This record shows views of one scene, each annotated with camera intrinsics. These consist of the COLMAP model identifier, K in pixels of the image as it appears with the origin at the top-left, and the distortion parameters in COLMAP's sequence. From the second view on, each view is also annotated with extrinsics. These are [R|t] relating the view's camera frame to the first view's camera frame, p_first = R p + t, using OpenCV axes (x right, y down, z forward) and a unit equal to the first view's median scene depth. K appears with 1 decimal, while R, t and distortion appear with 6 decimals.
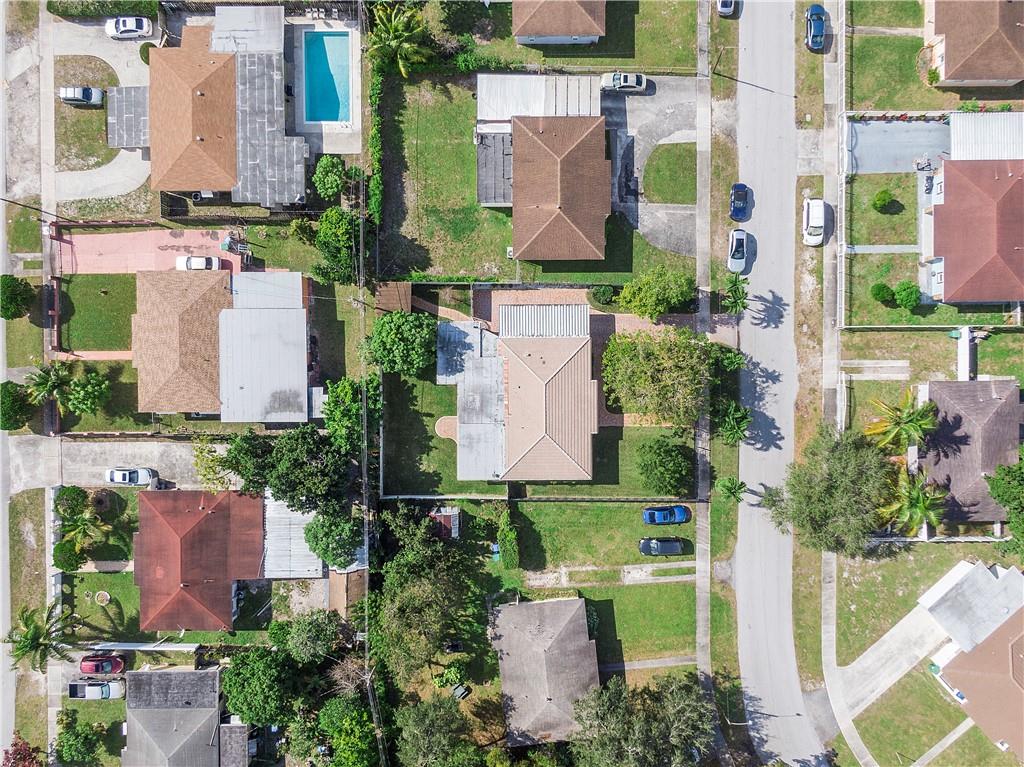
lens RADIAL K [[751.7, 0, 512.0], [0, 751.7, 383.5], [0, 0, 1]] dist [0.038995, -0.089558]
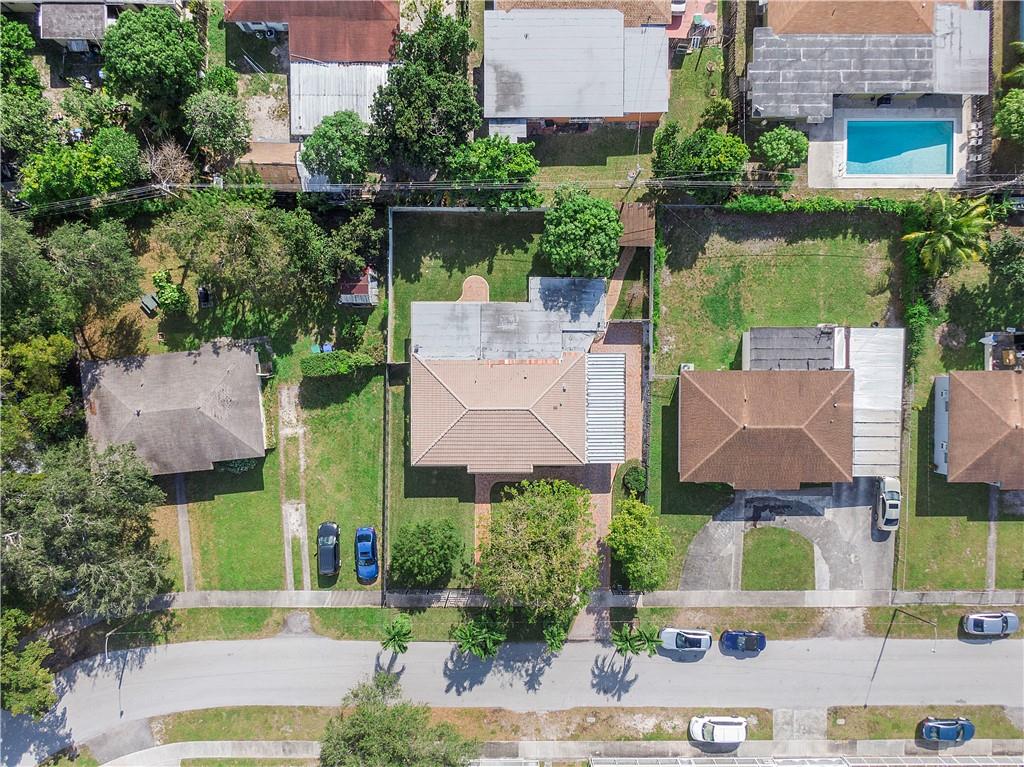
lens RADIAL K [[704.5, 0, 511.9], [0, 704.5, 369.8], [0, 0, 1]] dist [0.048991, -0.053957]
pose [[-0.003734, 0.999993, 0.000725, 0.000705], [-0.999313, -0.003705, -0.036884, 0.046742], [-0.036881, -0.000862, 0.999319, 0.227386]]
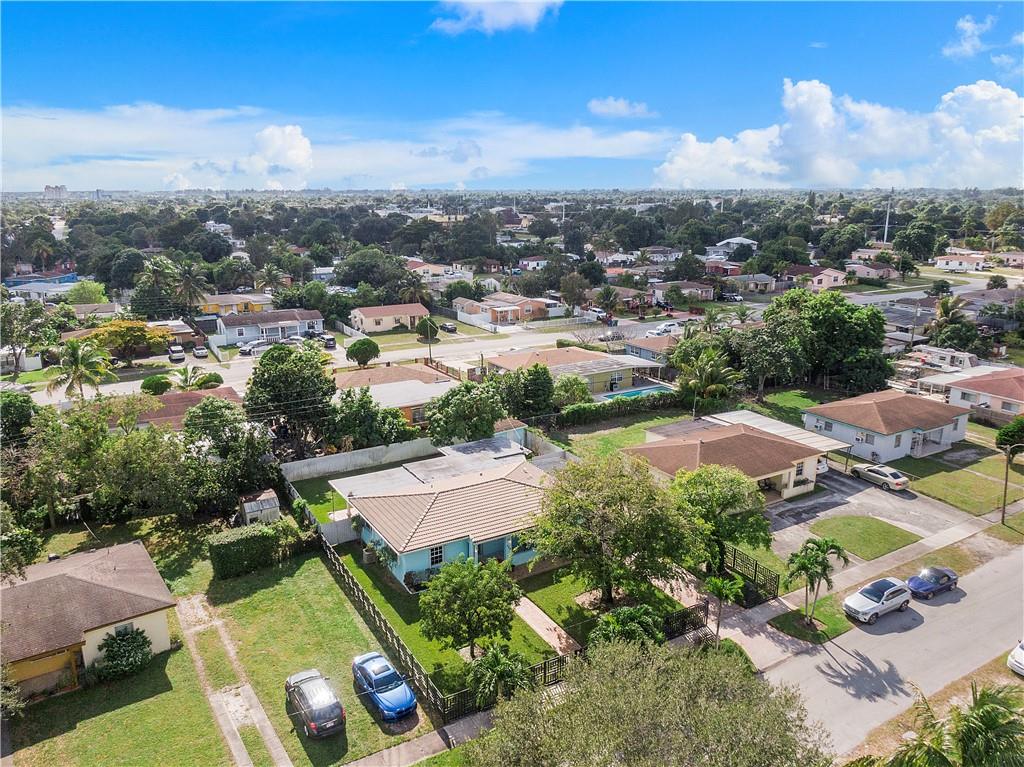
lens RADIAL K [[751.7, 0, 512.0], [0, 751.7, 383.5], [0, 0, 1]] dist [0.038995, -0.089558]
pose [[0.503772, 0.194904, -0.841562, 0.606316], [-0.863661, 0.093976, -0.495236, 0.325030], [-0.017437, 0.976310, 0.215673, 0.734430]]
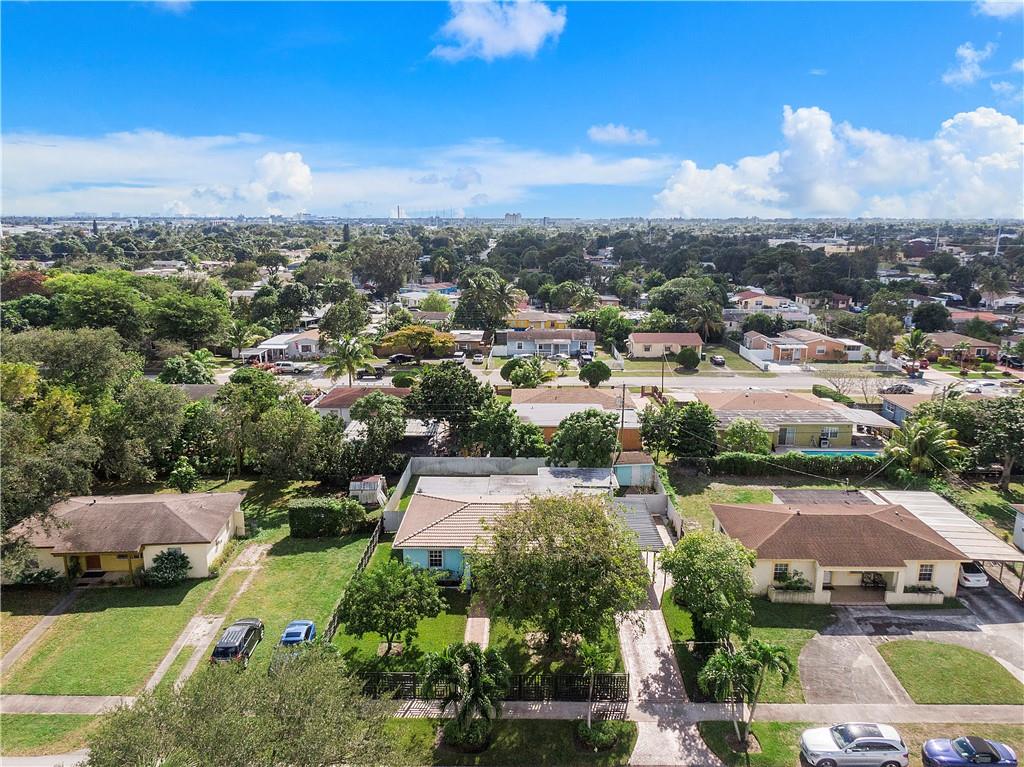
lens RADIAL K [[731.0, 0, 514.9], [0, 731.0, 409.0], [0, 0, 1]] dist [0.094178, -0.180934]
pose [[-0.011989, 0.232008, -0.972640, 0.676444], [-0.999169, -0.040680, 0.002613, 0.027736], [-0.038960, 0.971863, 0.232303, 0.726531]]
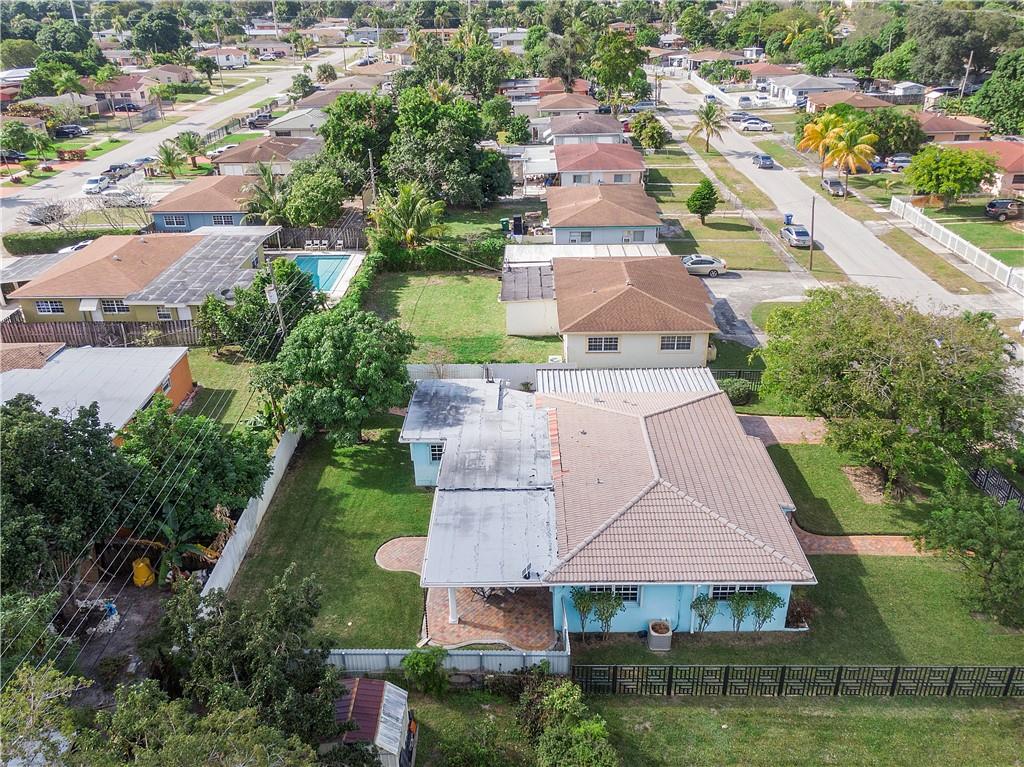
lens RADIAL K [[854.9, 0, 512.0], [0, 854.9, 383.5], [0, 0, 1]] dist [0.004169, 0.000229]
pose [[0.999207, -0.028279, -0.028013, -0.017088], [-0.014193, 0.404399, -0.914472, 0.440415], [0.037189, 0.914145, 0.403678, 0.748845]]
